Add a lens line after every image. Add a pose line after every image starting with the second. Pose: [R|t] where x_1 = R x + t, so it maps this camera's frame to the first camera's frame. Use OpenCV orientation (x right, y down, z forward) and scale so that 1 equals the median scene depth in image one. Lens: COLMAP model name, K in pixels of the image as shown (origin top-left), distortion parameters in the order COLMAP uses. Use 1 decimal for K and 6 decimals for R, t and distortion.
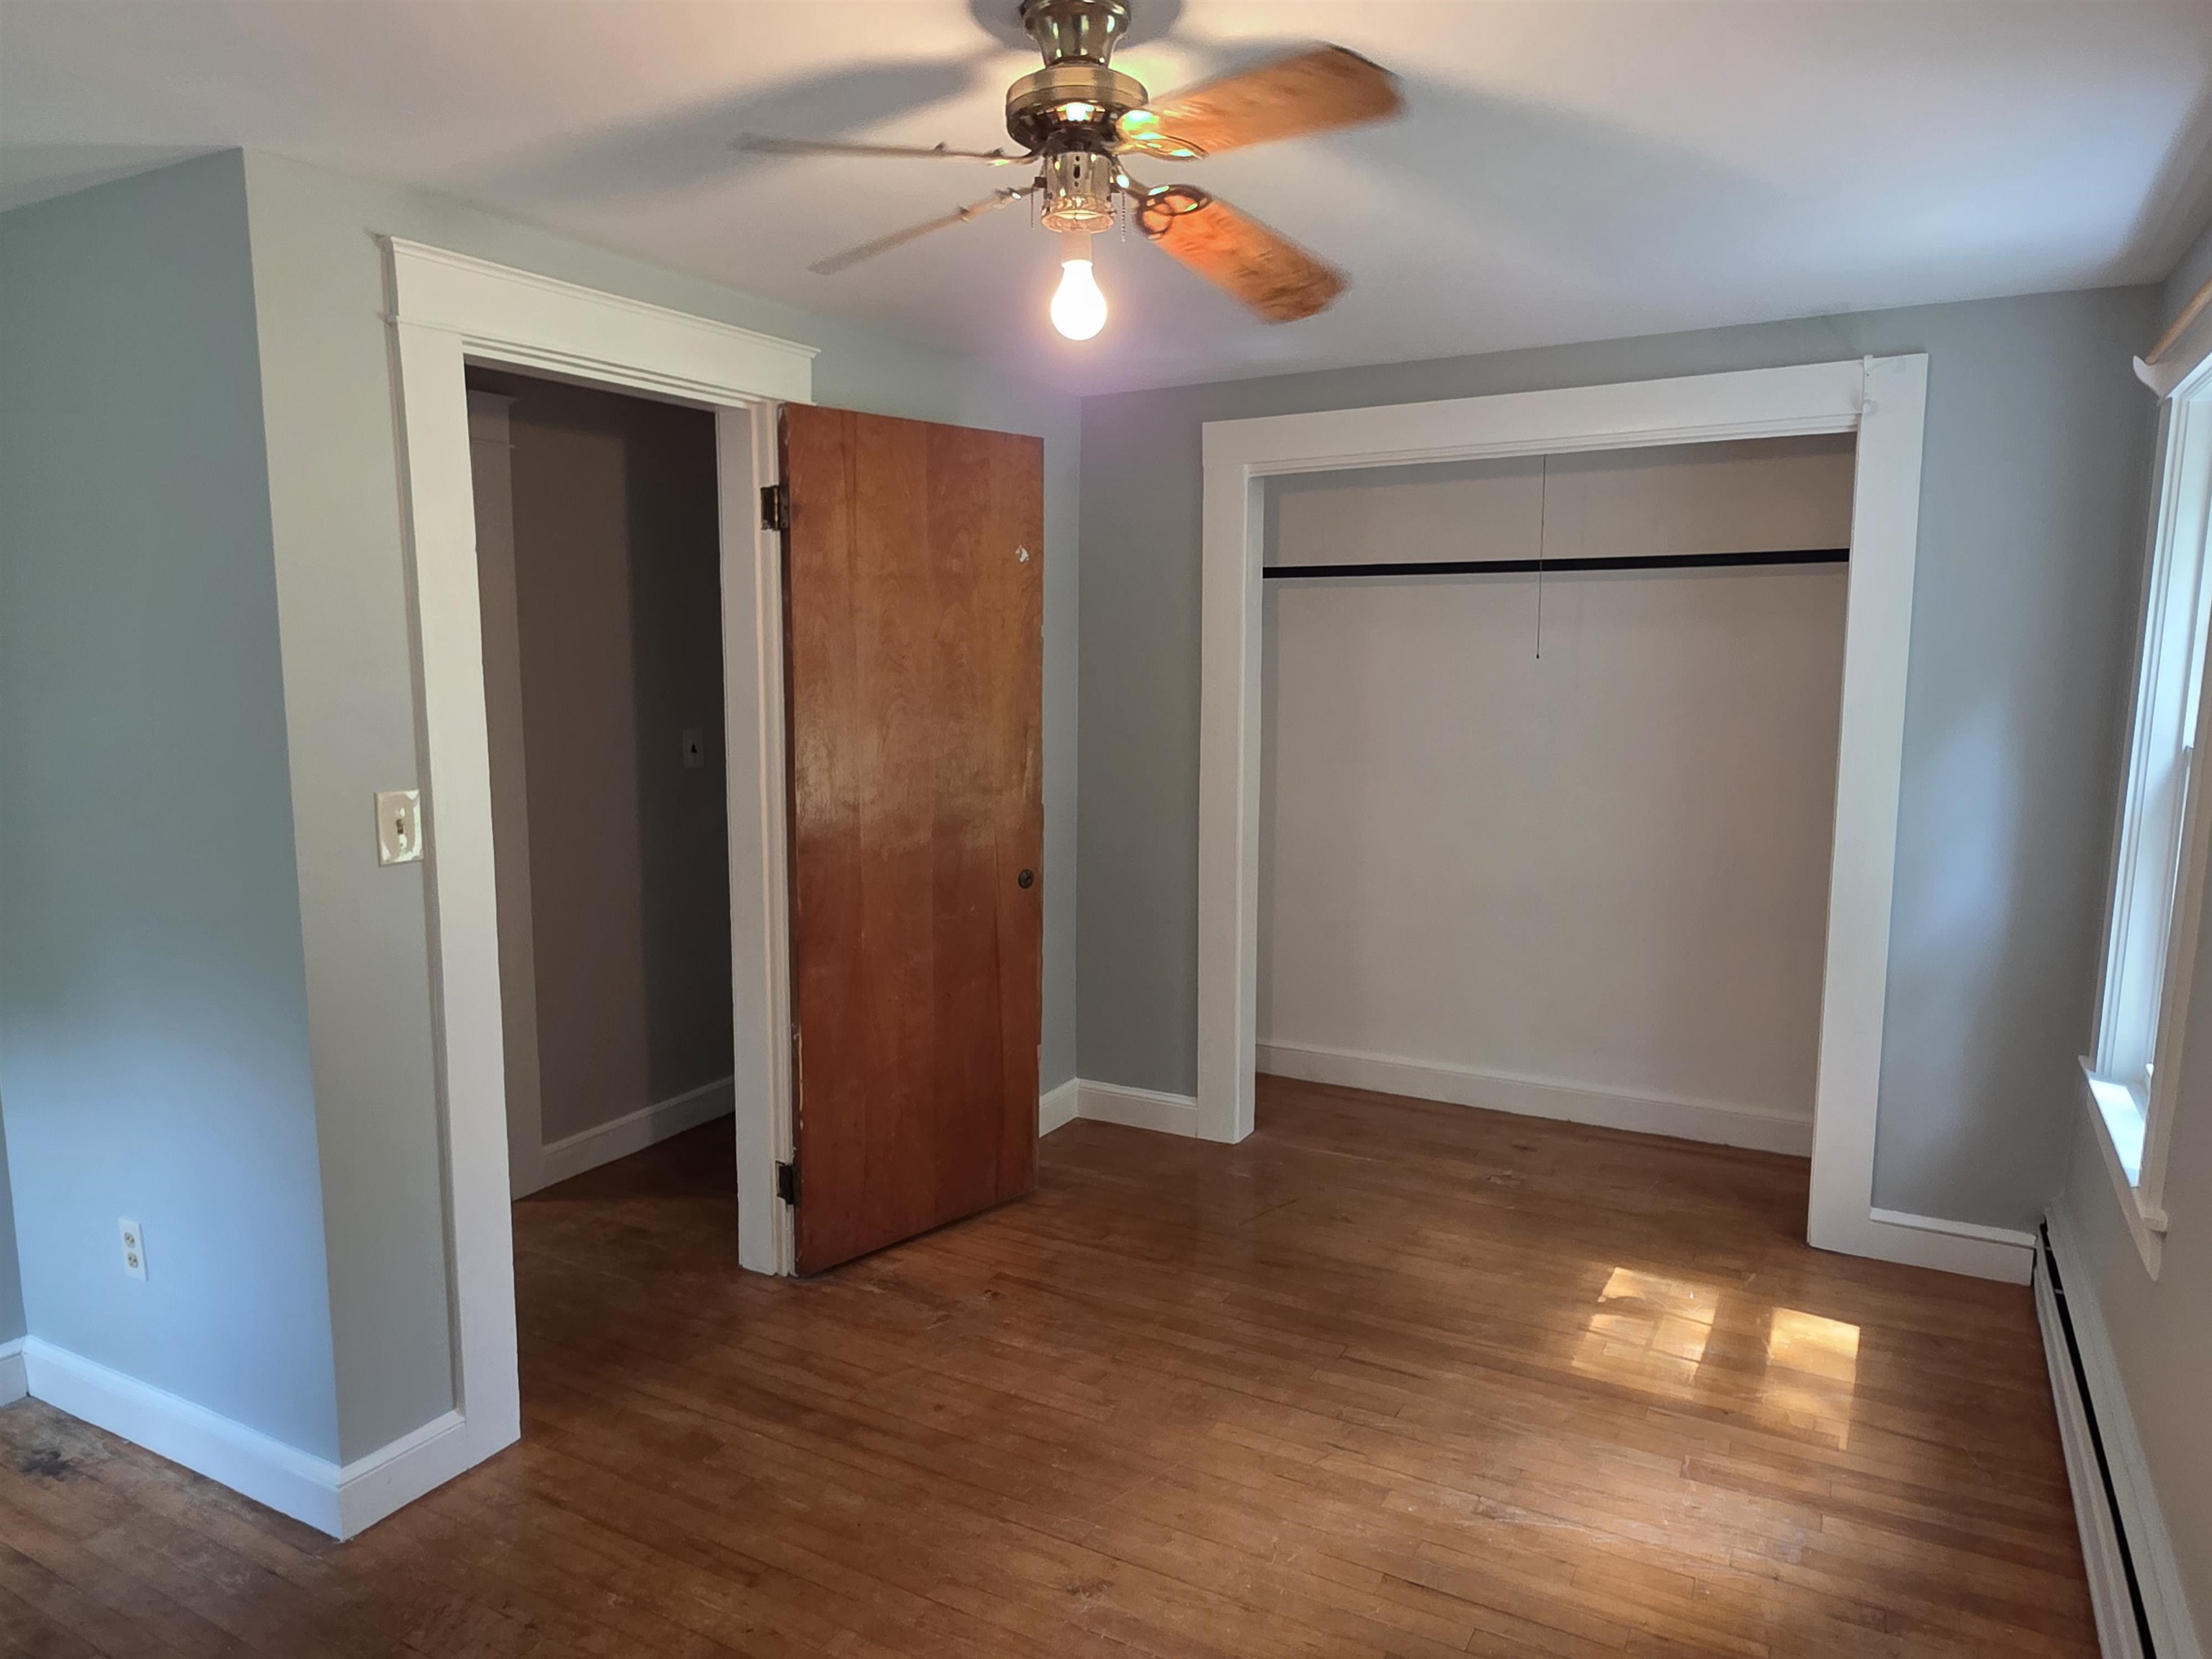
lens RADIAL K [[1397.4, 0, 1110.4], [0, 1397.4, 840.6], [0, 0, 1]] dist [0.004519, 0.001660]
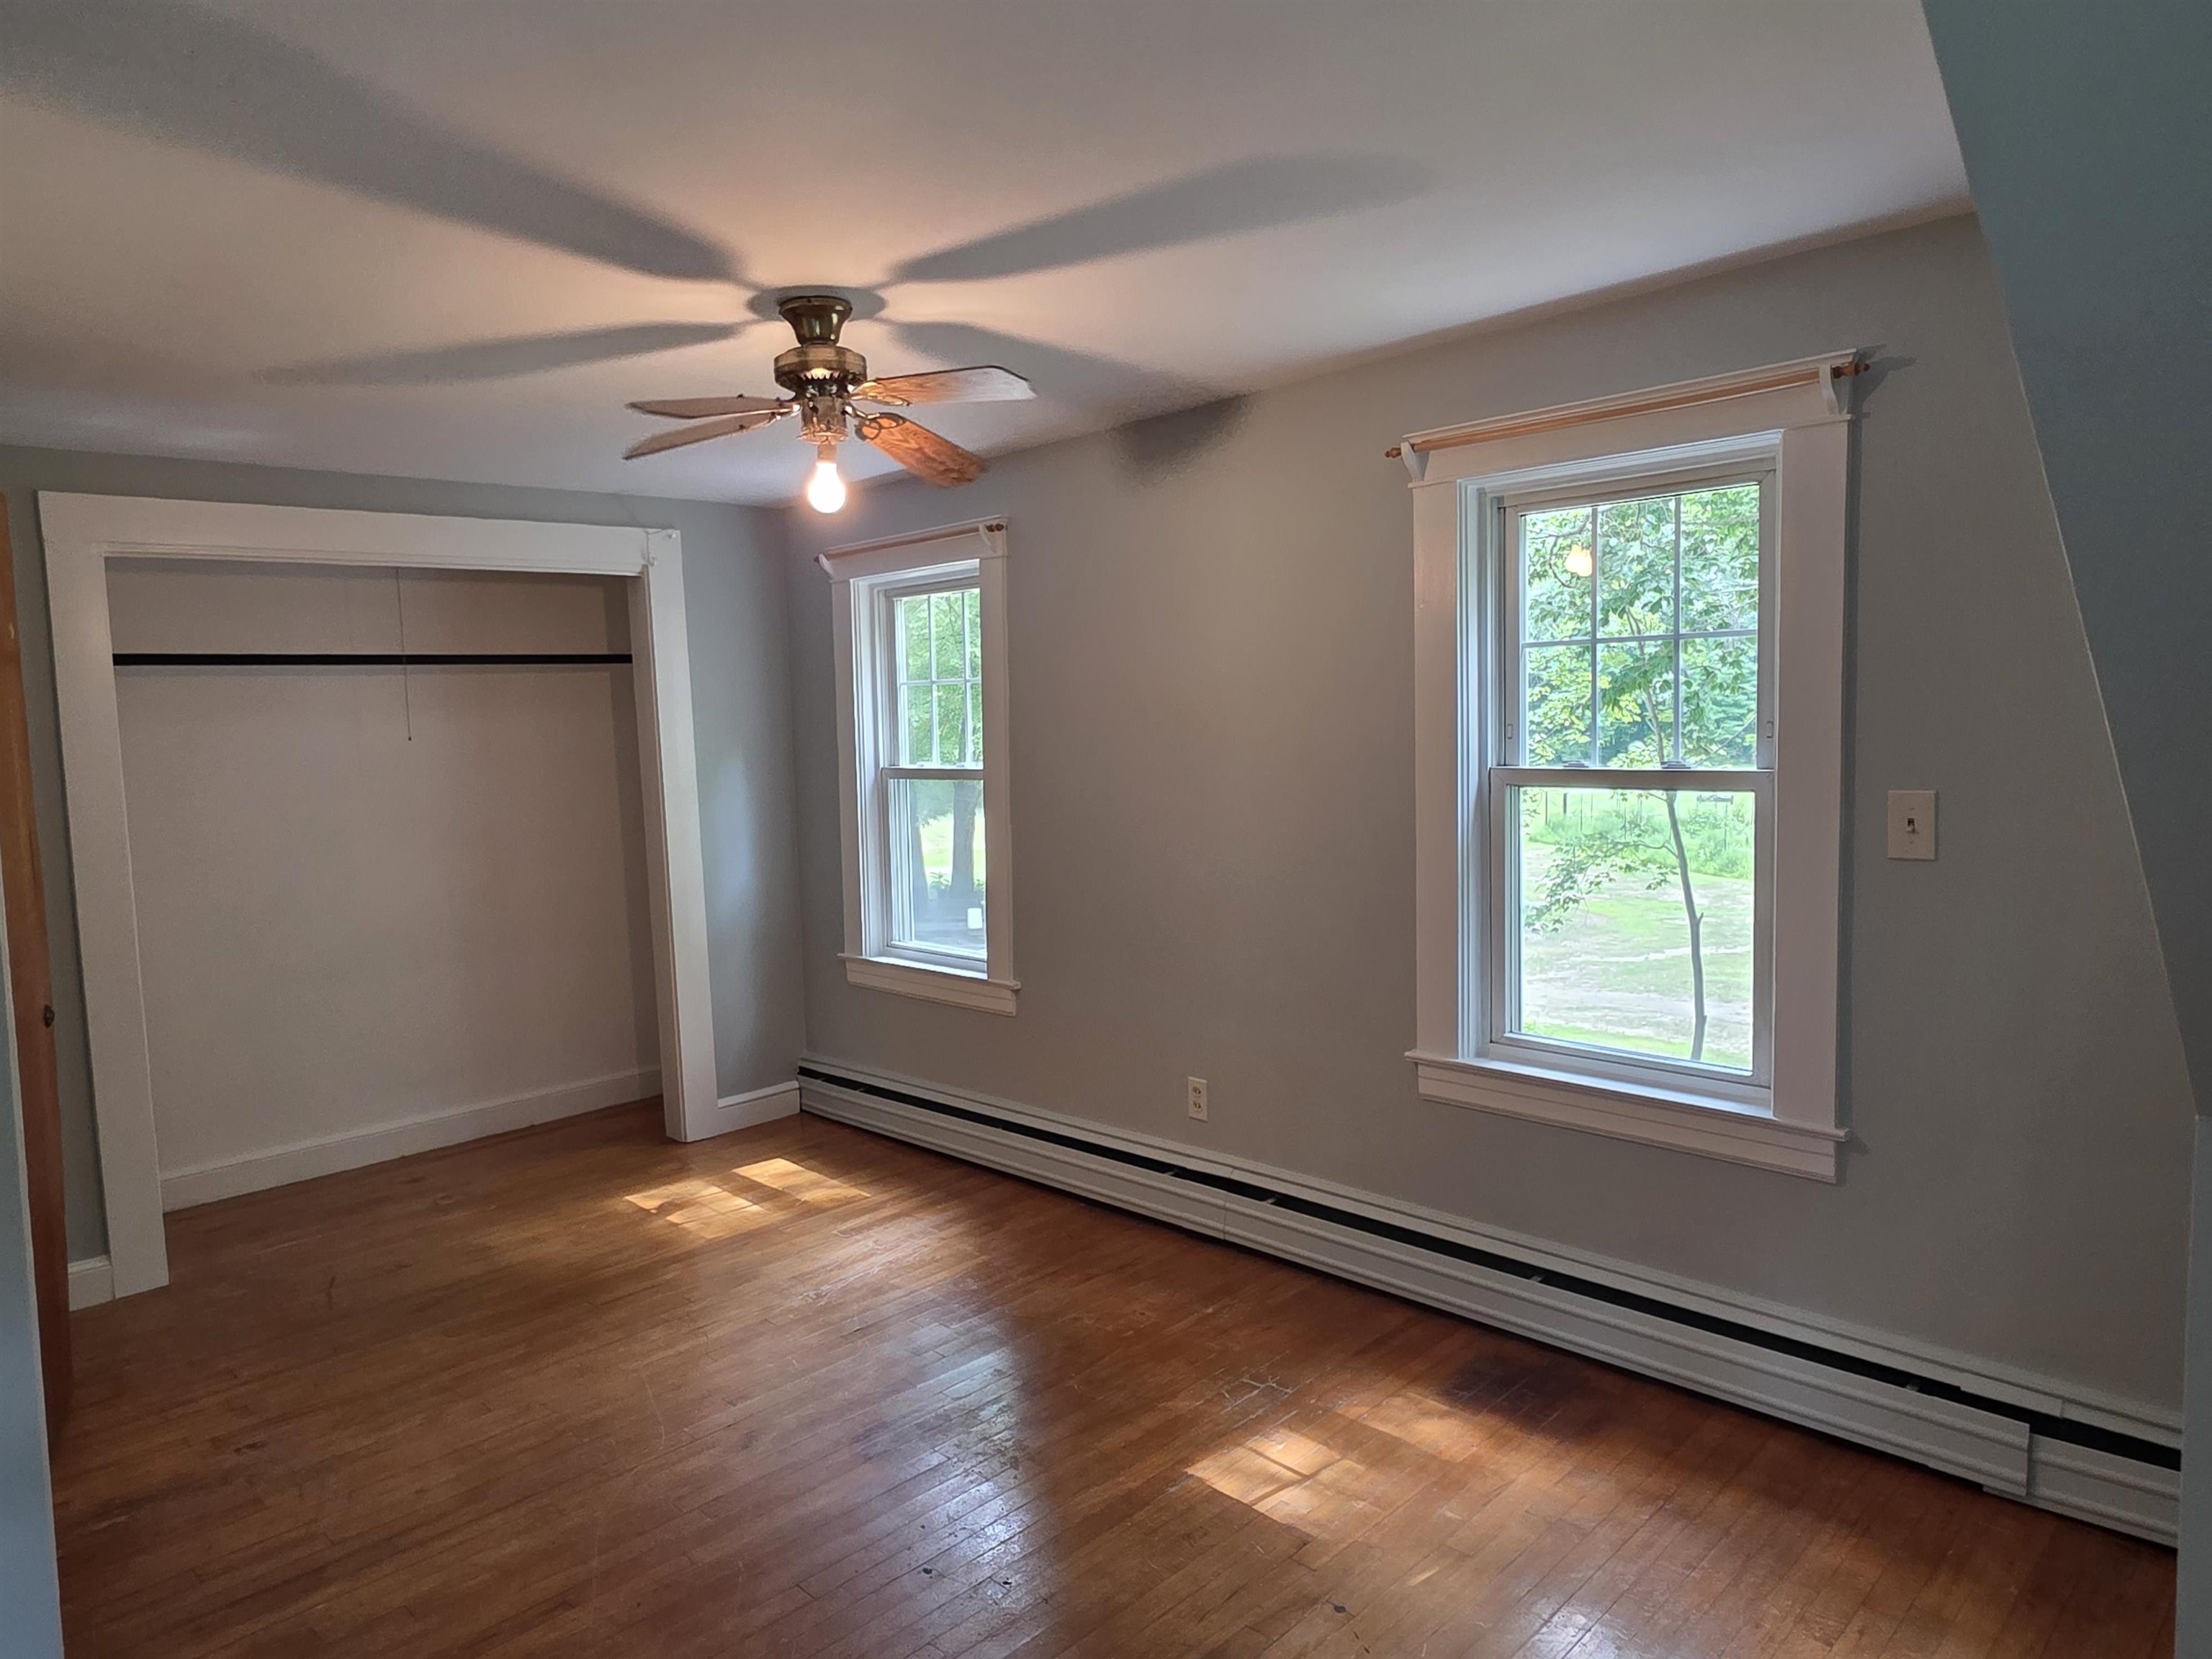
lens RADIAL K [[1397.4, 0, 1106.7], [0, 1397.4, 824.4], [0, 0, 1]] dist [0.004519, 0.001660]
pose [[0.276884, -0.088706, 0.956800, -0.764618], [0.165793, 0.985207, 0.043361, -0.019224], [-0.946493, 0.146624, 0.287495, 0.159048]]
